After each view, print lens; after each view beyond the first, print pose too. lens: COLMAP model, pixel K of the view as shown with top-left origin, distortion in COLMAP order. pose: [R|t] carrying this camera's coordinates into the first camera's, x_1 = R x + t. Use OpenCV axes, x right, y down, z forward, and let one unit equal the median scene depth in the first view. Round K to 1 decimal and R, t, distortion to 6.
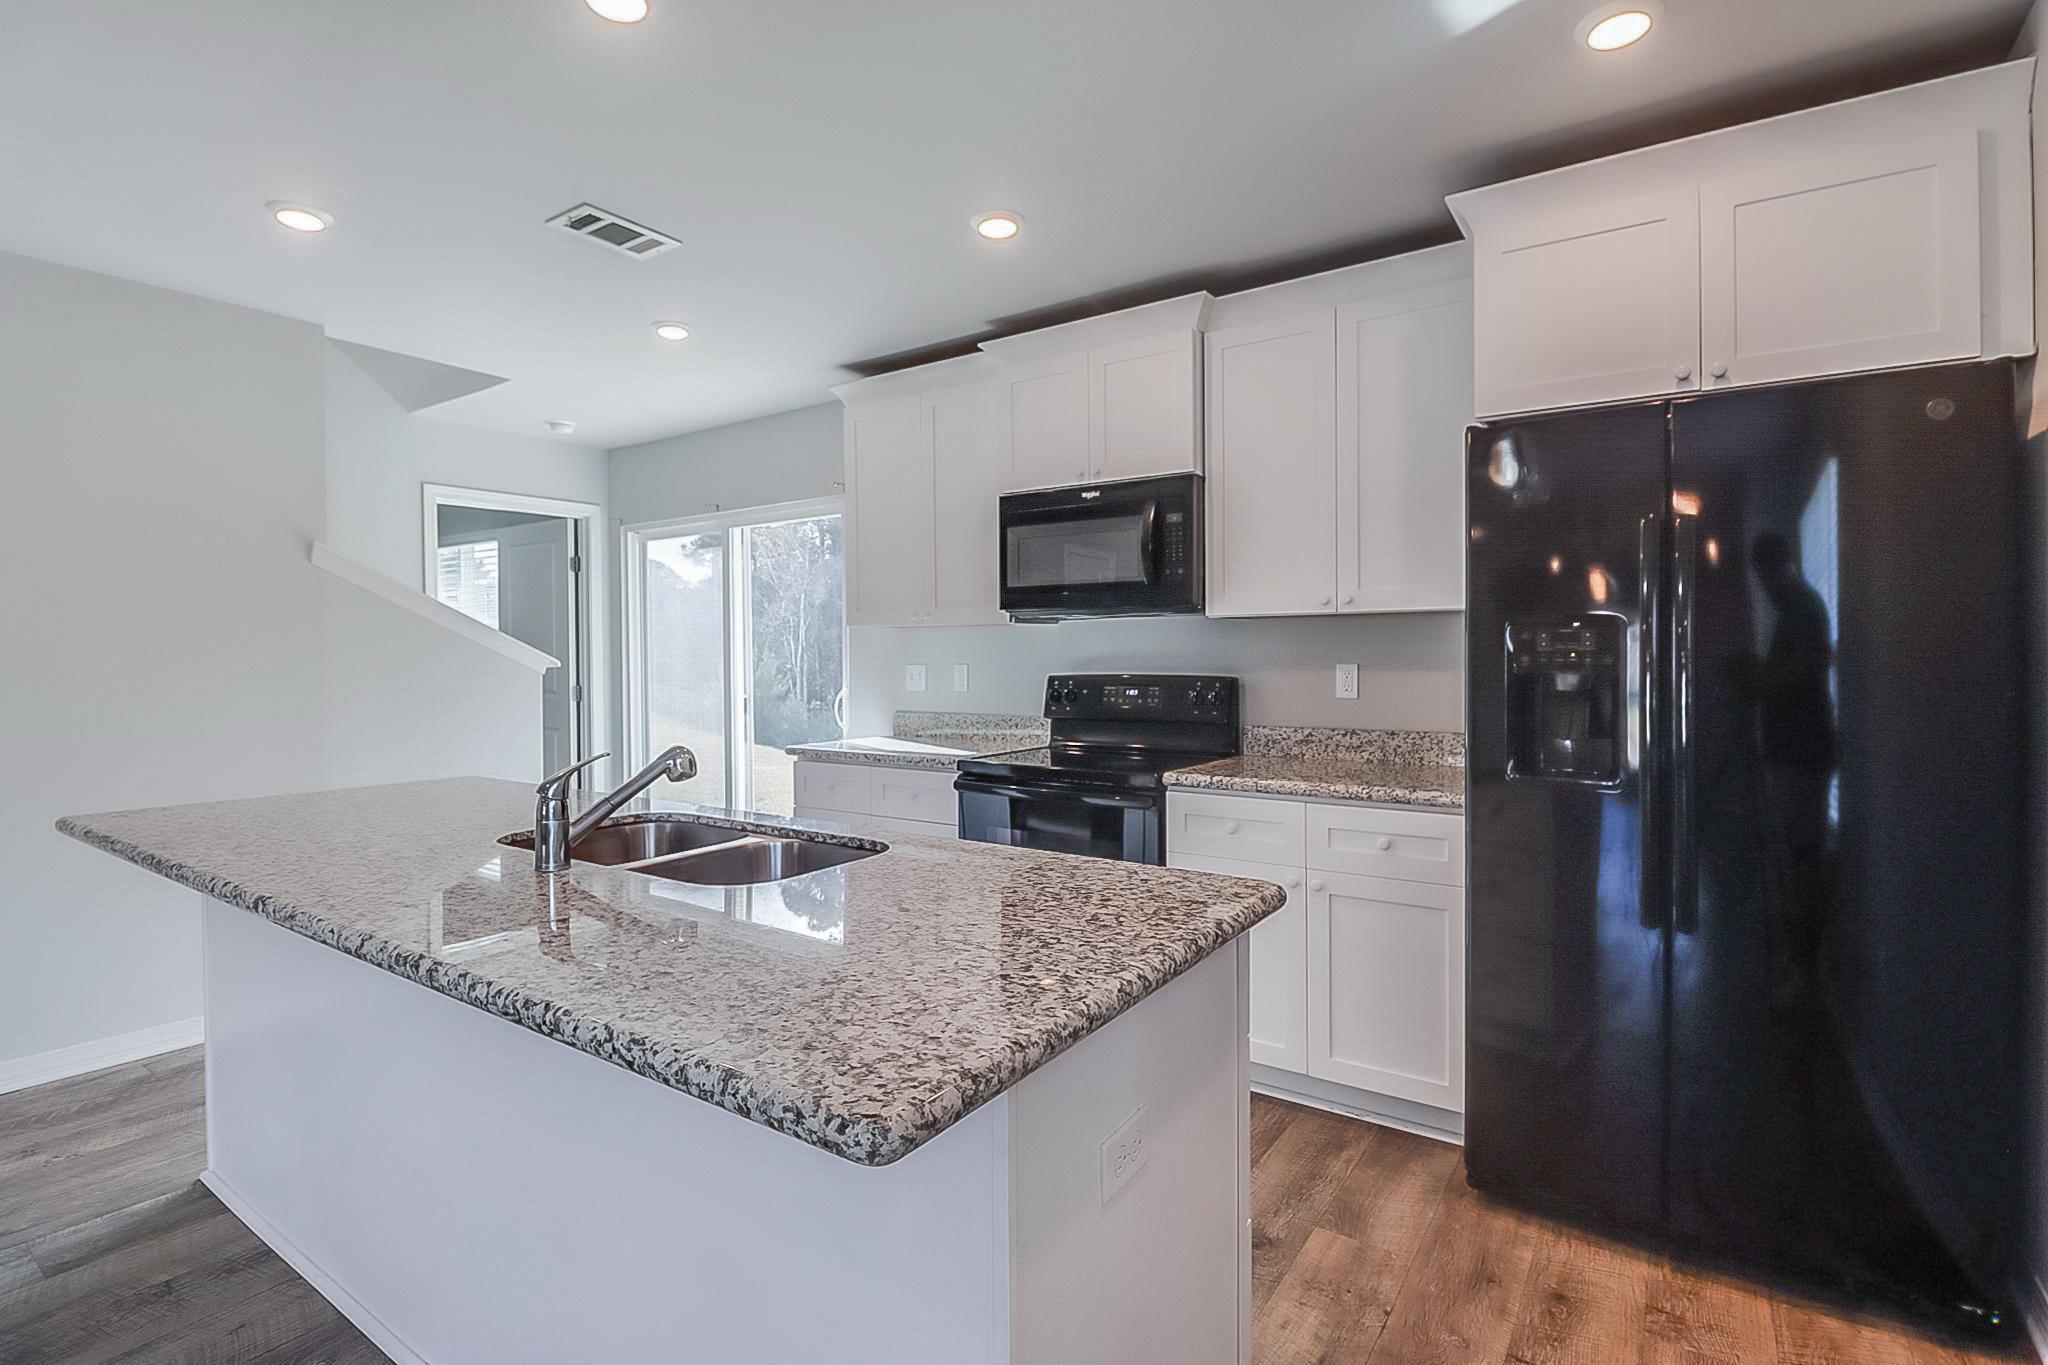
lens RADIAL K [[993.4, 0, 990.2], [0, 993.4, 667.7], [0, 0, 1]] dist [0.004953, -0.002511]
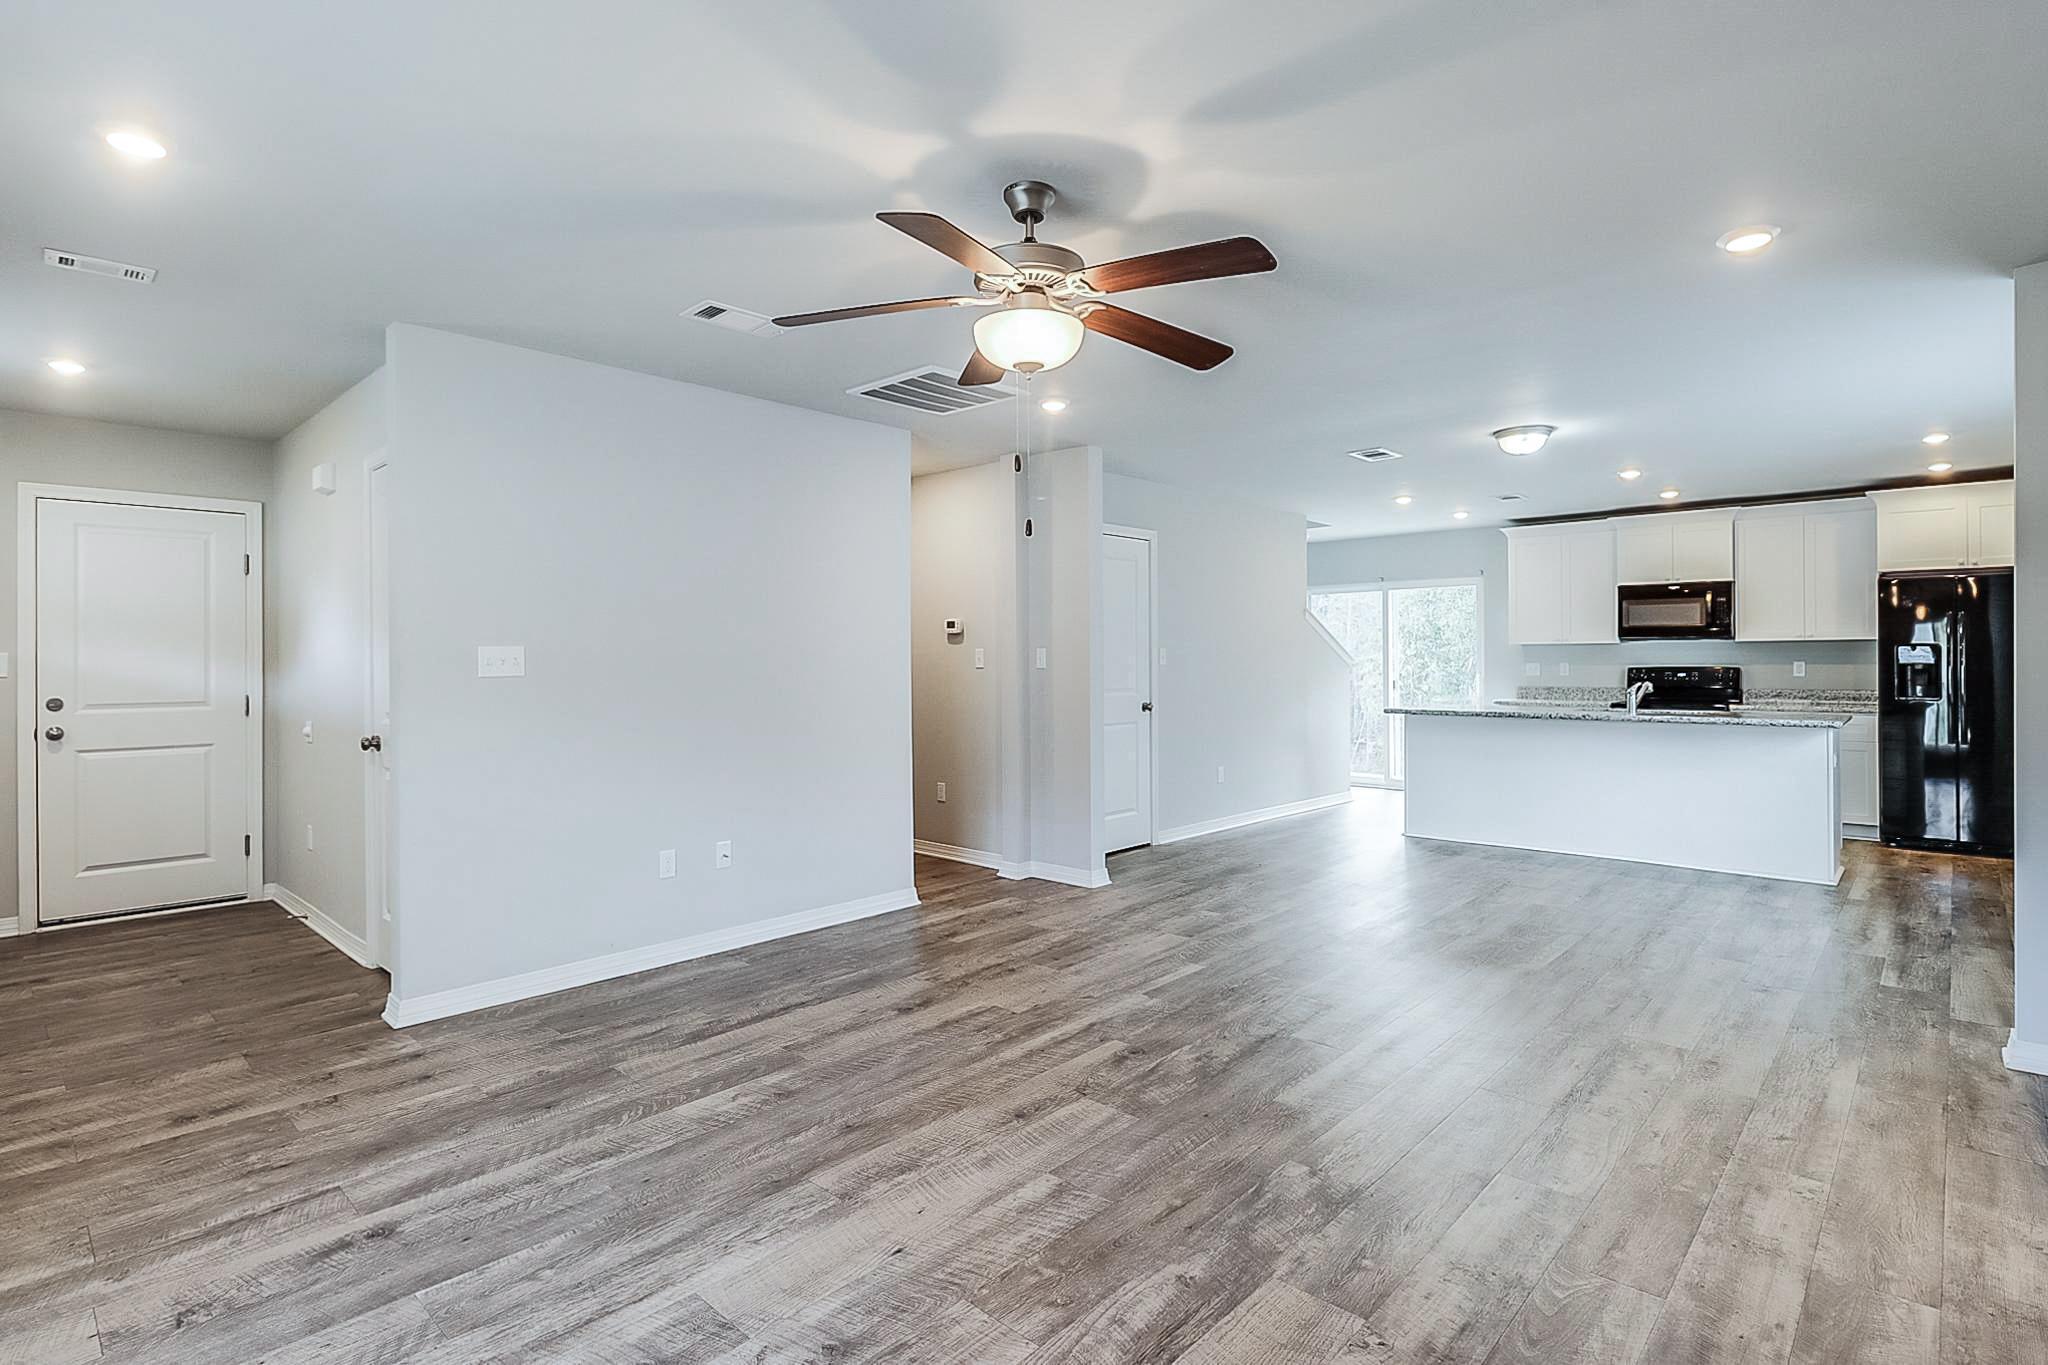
lens RADIAL K [[993.4, 0, 1028.3], [0, 993.4, 661.5], [0, 0, 1]] dist [0.004953, -0.002511]
pose [[0.992163, 0.000604, -0.124951, -1.109159], [-0.002167, 0.999921, -0.012375, 0.028582], [0.124934, 0.012549, 0.992086, -1.492301]]
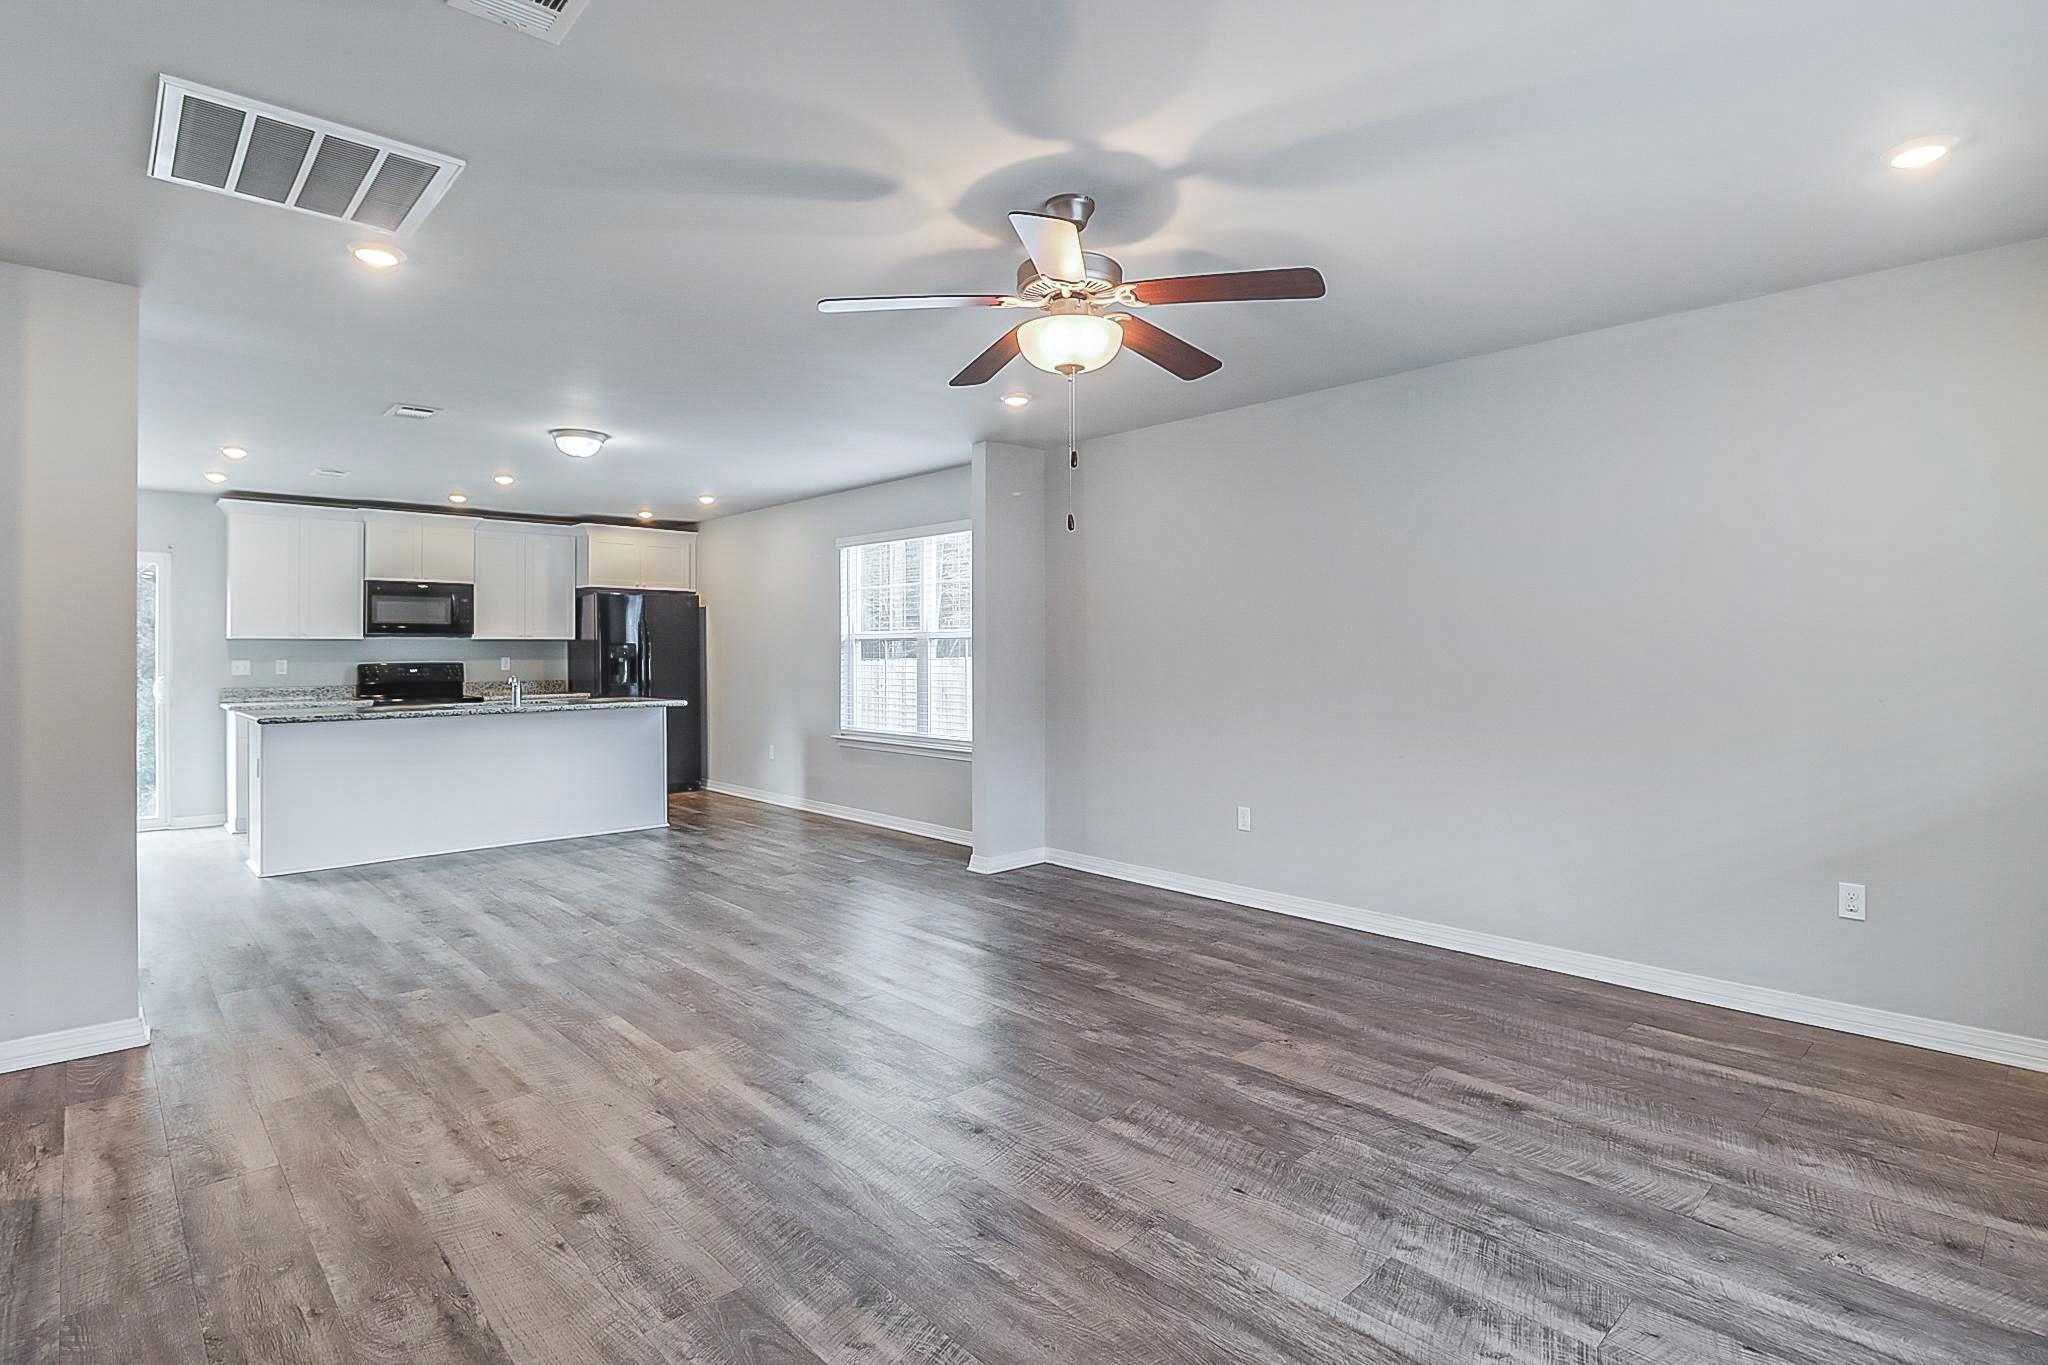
lens RADIAL K [[993.4, 0, 1012.5], [0, 993.4, 664.9], [0, 0, 1]] dist [0.004953, -0.002511]
pose [[0.205863, -0.007870, 0.978549, -1.957844], [0.016123, 0.999859, 0.004650, 0.025611], [-0.978448, 0.014820, 0.205961, -0.876451]]
